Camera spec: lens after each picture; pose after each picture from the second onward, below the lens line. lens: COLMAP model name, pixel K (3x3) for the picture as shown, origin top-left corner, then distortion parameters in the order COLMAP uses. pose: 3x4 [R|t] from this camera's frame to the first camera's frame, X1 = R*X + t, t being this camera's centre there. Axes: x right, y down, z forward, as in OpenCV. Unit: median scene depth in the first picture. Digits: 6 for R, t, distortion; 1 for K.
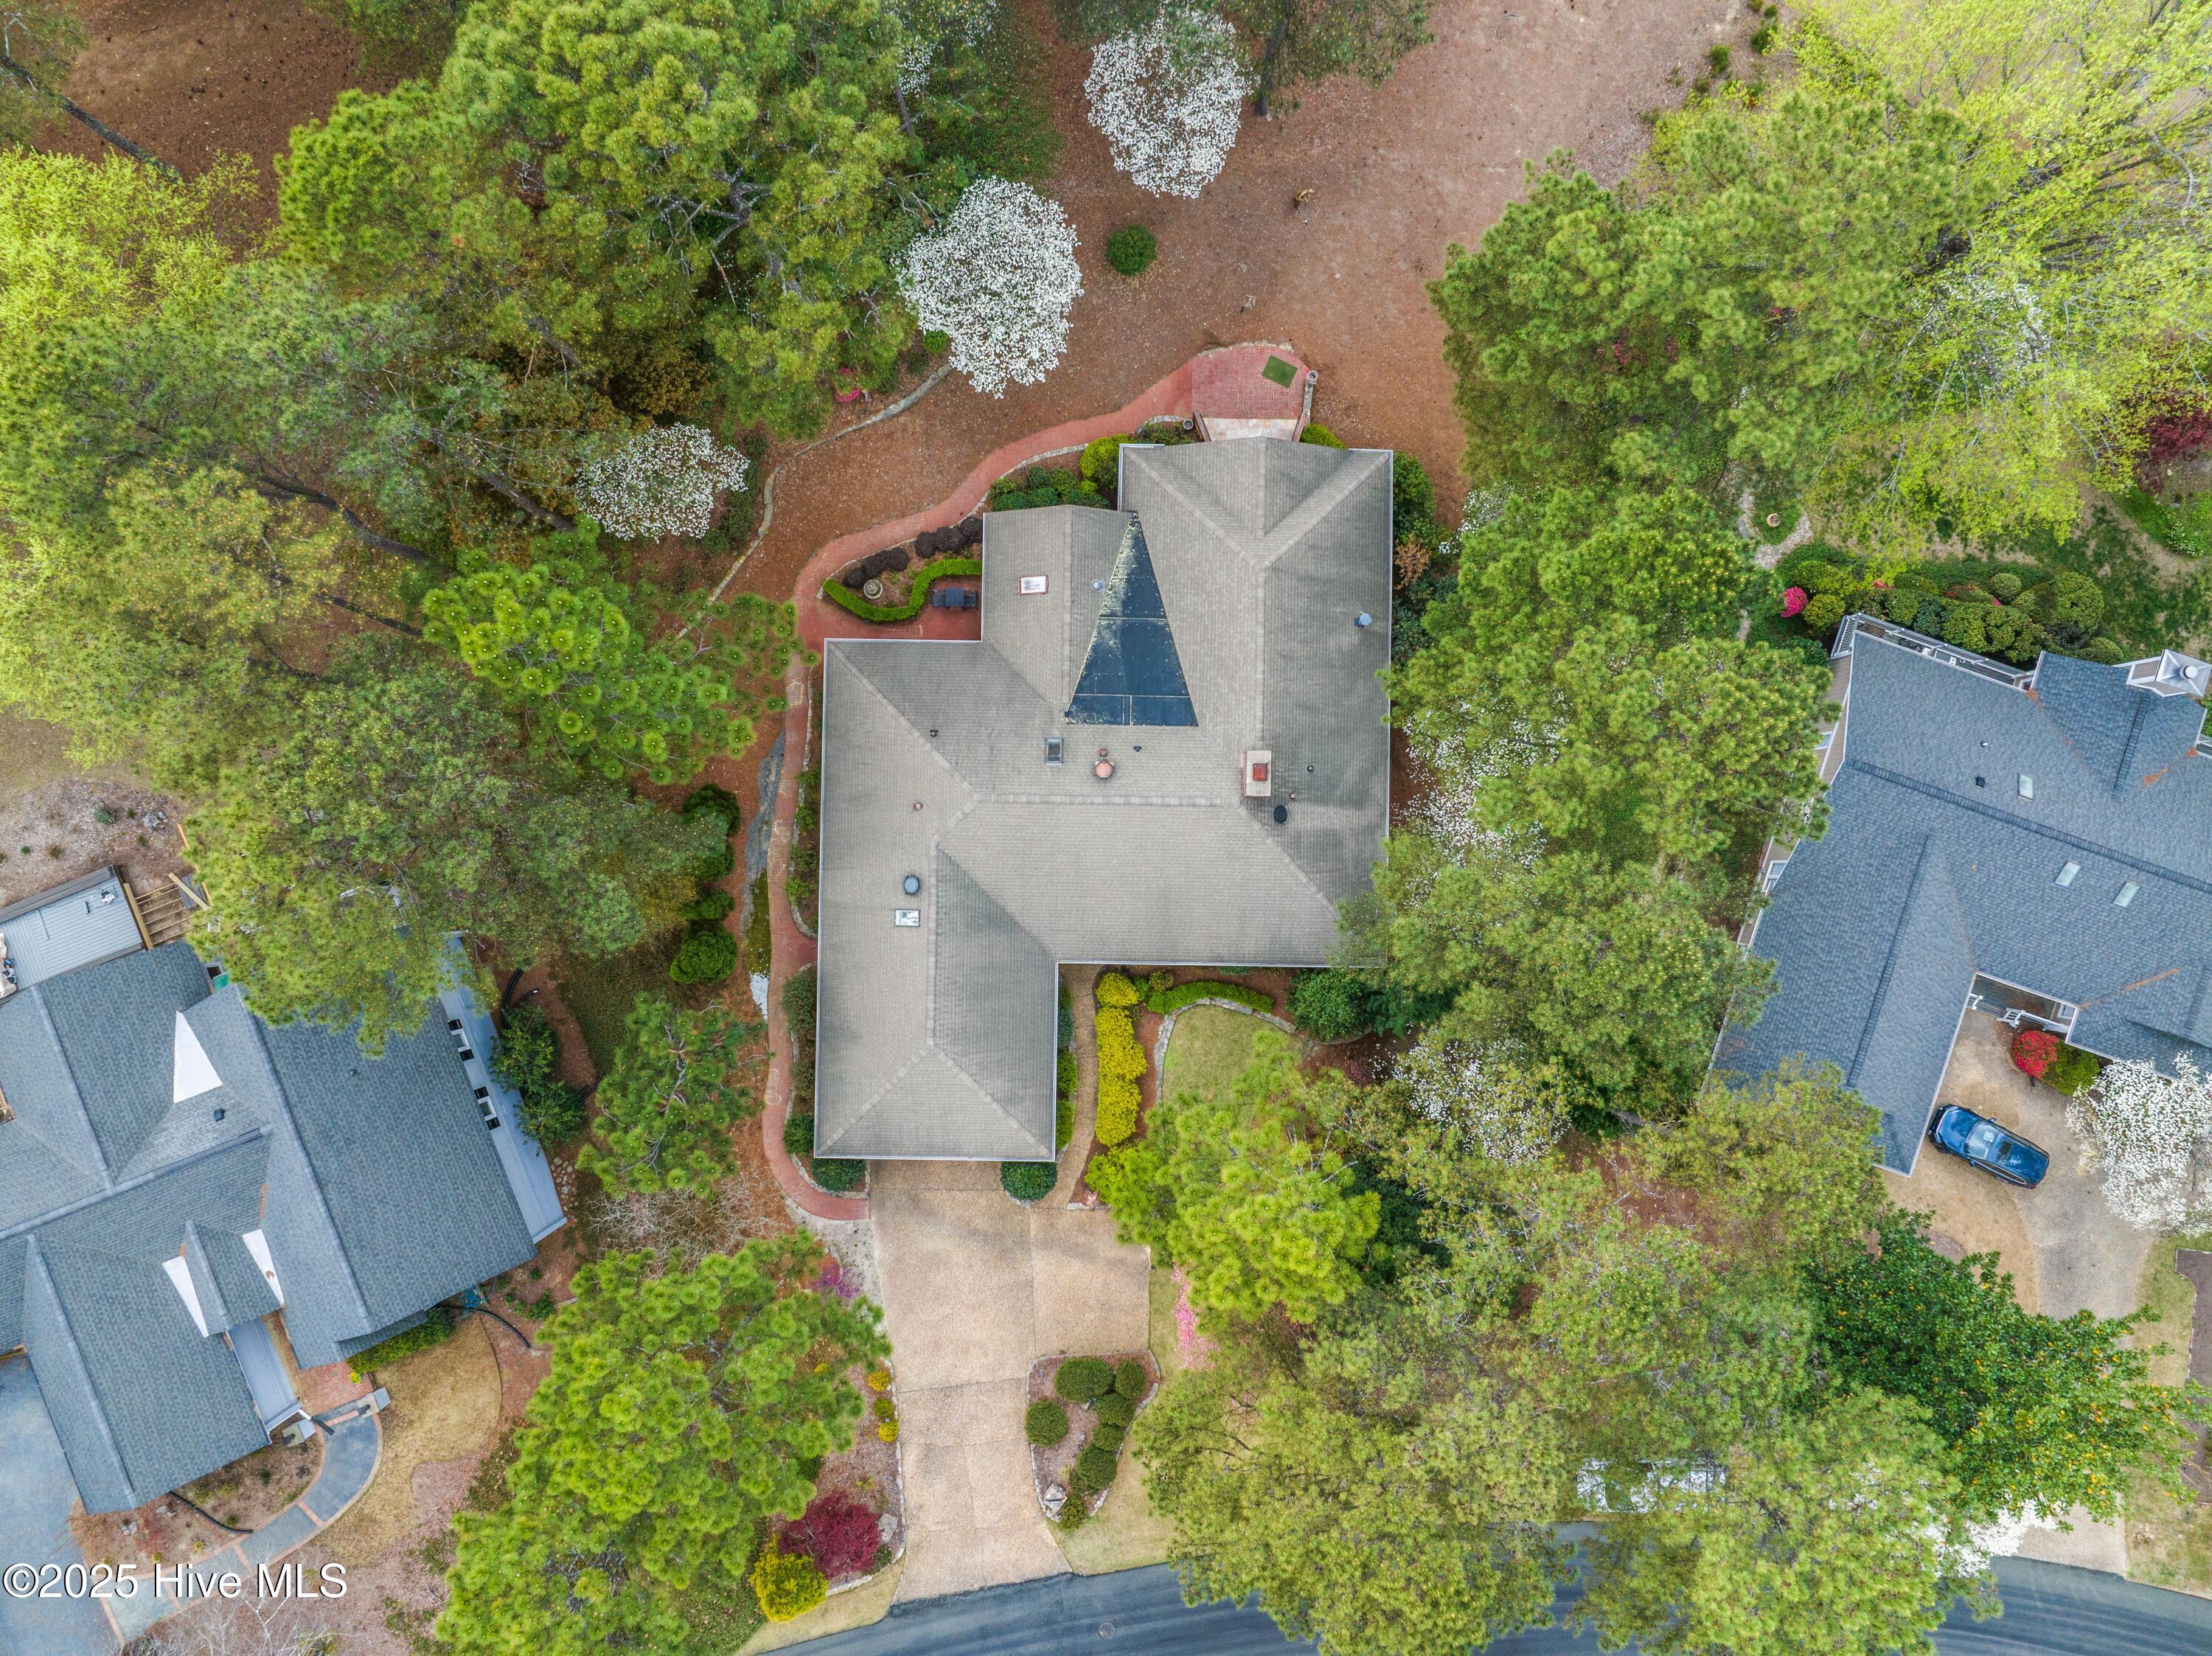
lens RADIAL K [[1617.3, 0, 1106.0], [0, 1617.3, 828.0], [0, 0, 1]] dist [-0.018883, -0.033599]
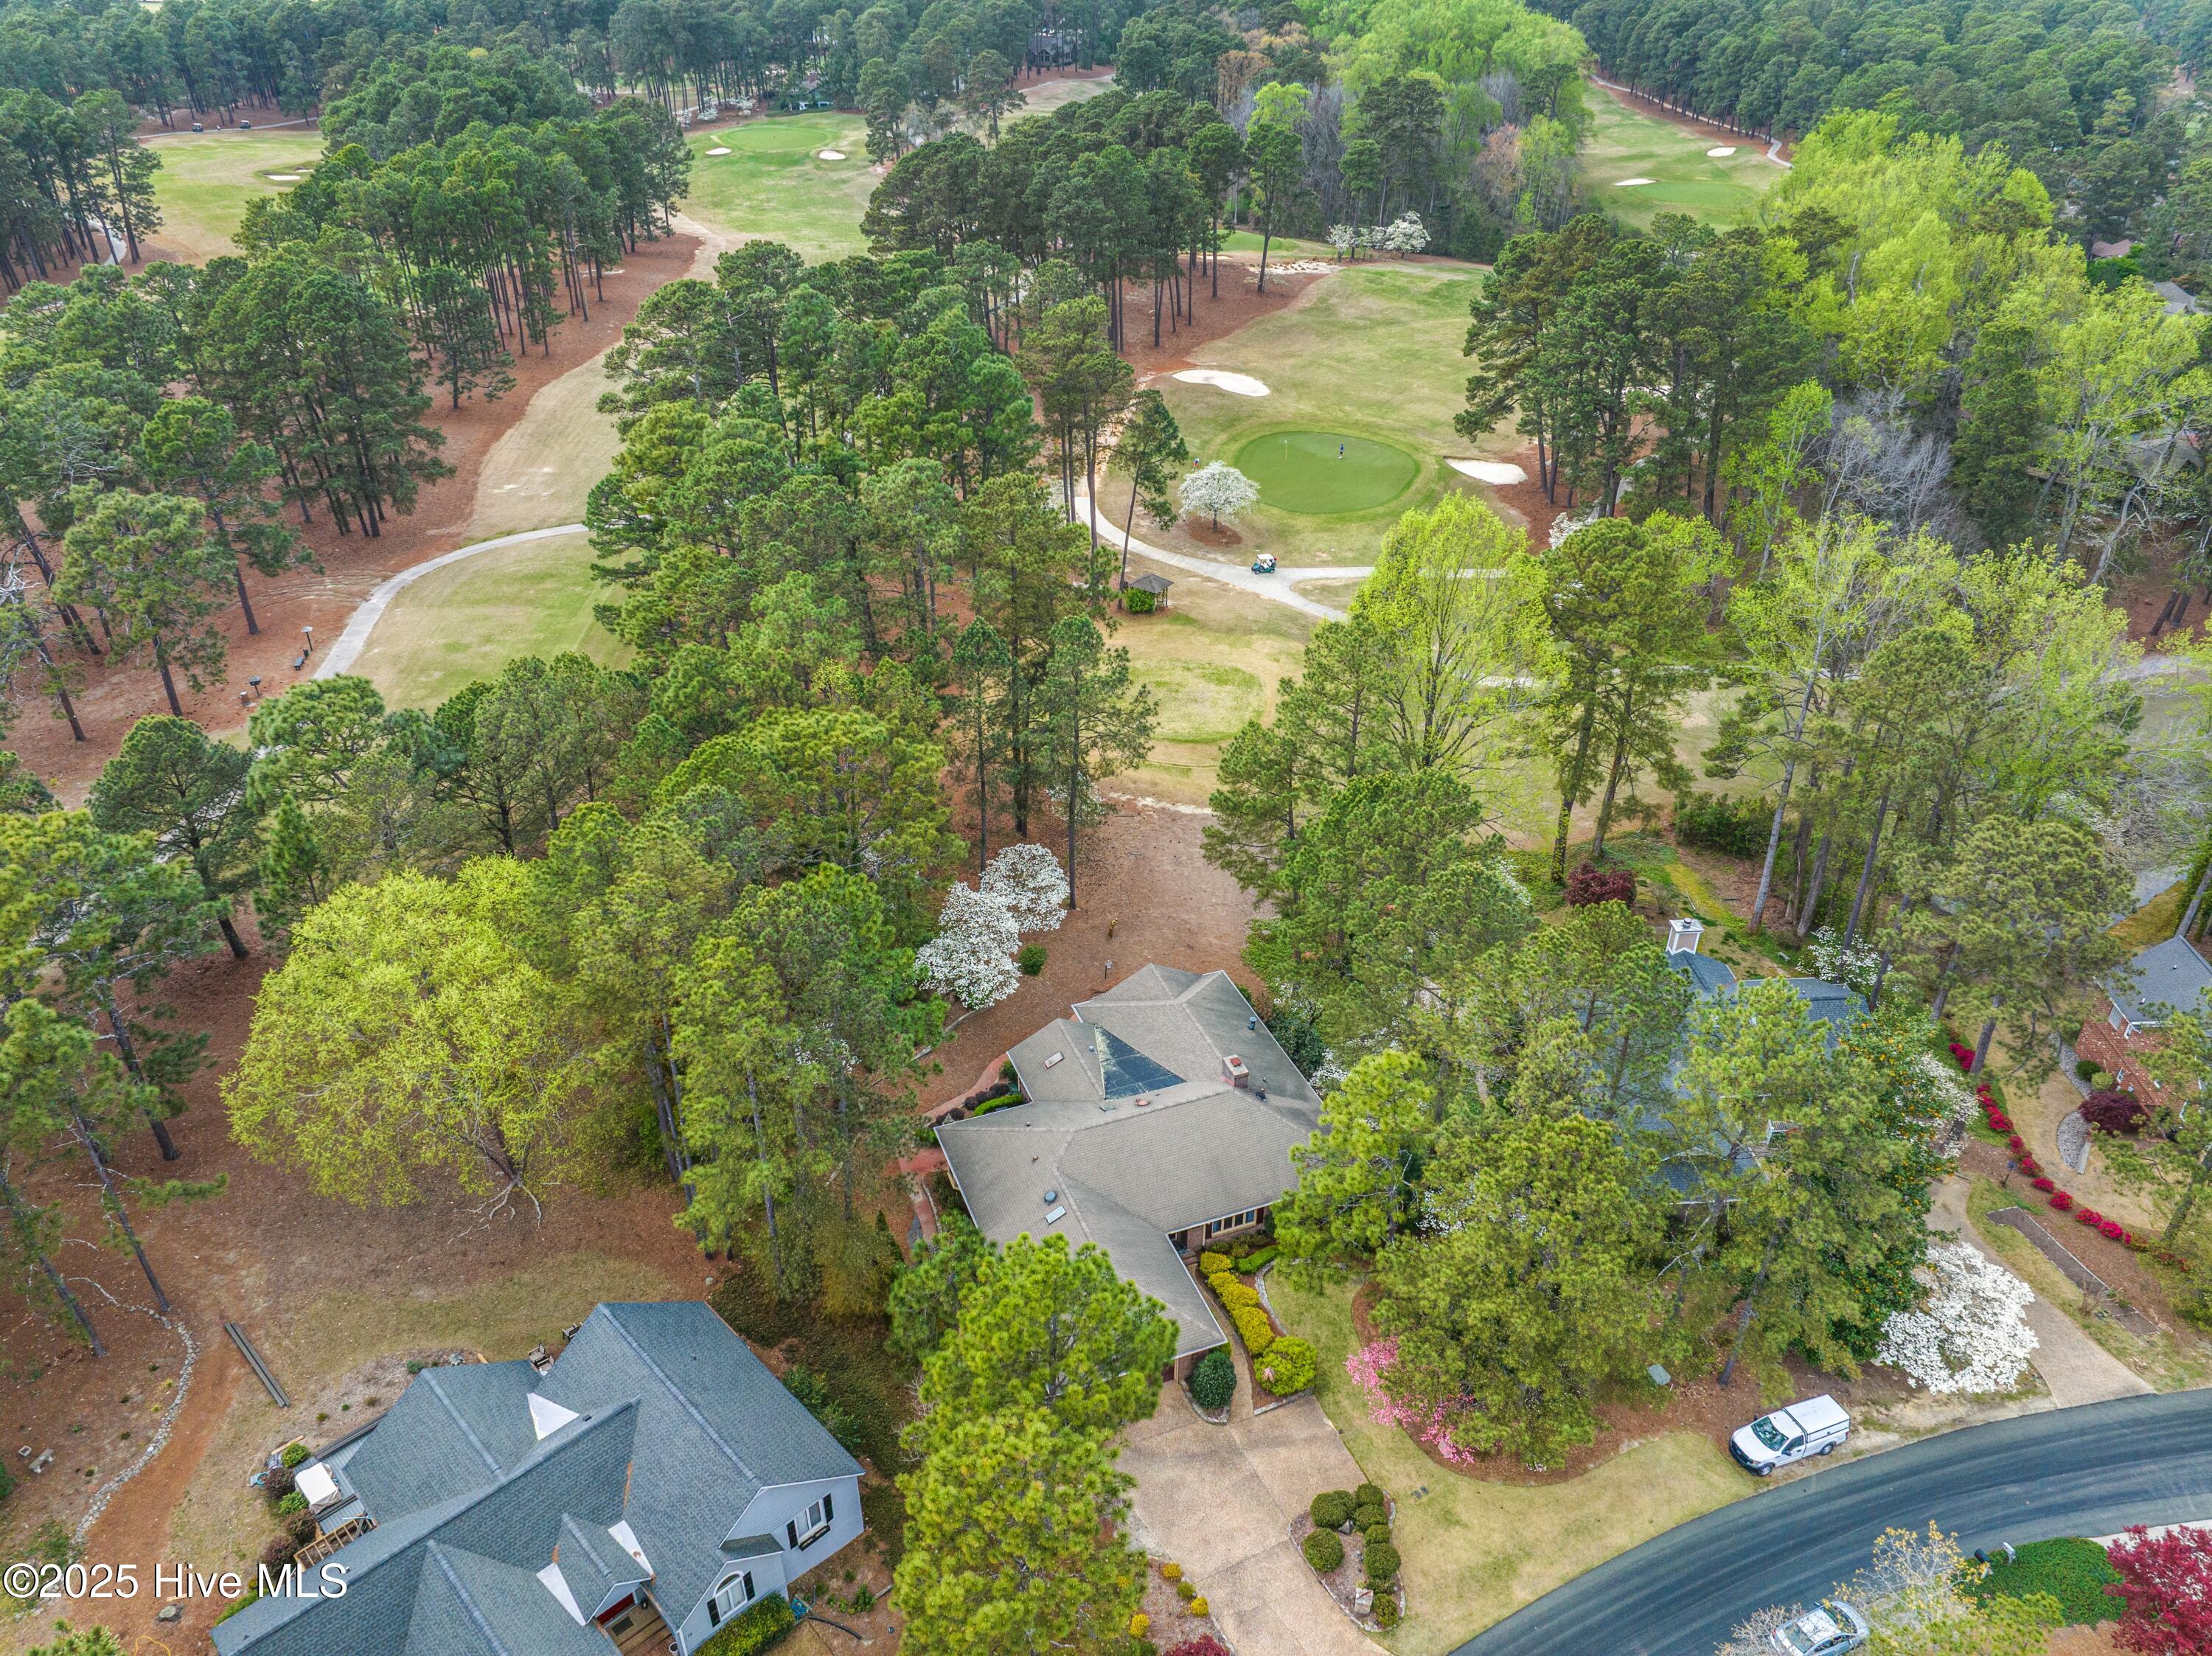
lens RADIAL K [[1617.3, 0, 1106.0], [0, 1617.3, 828.0], [0, 0, 1]] dist [-0.018883, -0.033599]
pose [[0.924208, -0.191504, 0.330402, -0.464770], [0.381634, 0.494762, -0.780747, 0.964740], [-0.013955, 0.847665, 0.530348, -0.020927]]
